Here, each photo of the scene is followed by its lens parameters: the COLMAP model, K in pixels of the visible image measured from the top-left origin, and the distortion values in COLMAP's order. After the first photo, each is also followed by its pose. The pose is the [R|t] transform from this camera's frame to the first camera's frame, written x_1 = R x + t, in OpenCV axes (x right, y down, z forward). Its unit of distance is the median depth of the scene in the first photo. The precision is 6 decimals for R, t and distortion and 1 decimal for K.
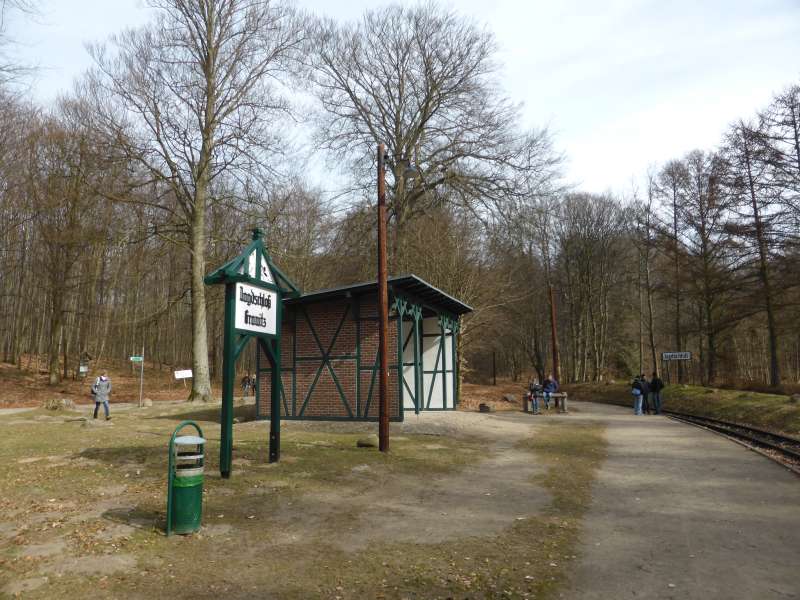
lens RADIAL K [[585.4, 0, 399.5], [0, 585.4, 300.6], [0, 0, 1]] dist [-0.000539, -0.001922]
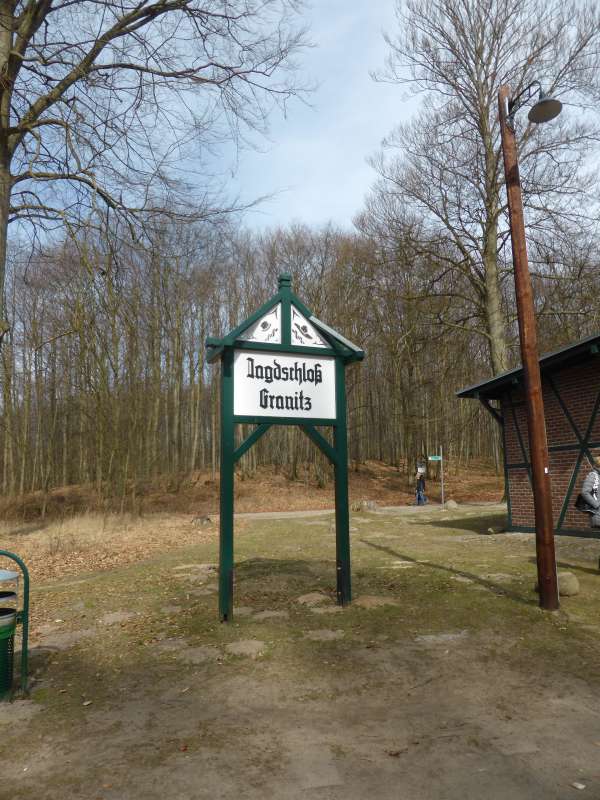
lens RADIAL K [[585.4, 0, 300.1], [0, 585.4, 400.1], [0, 0, 1]] dist [-0.000539, -0.001922]
pose [[0.666574, -0.117954, -0.736047, 0.280987], [0.120871, 0.991437, -0.049419, 0.066432], [0.735574, -0.056025, 0.675124, 0.512245]]
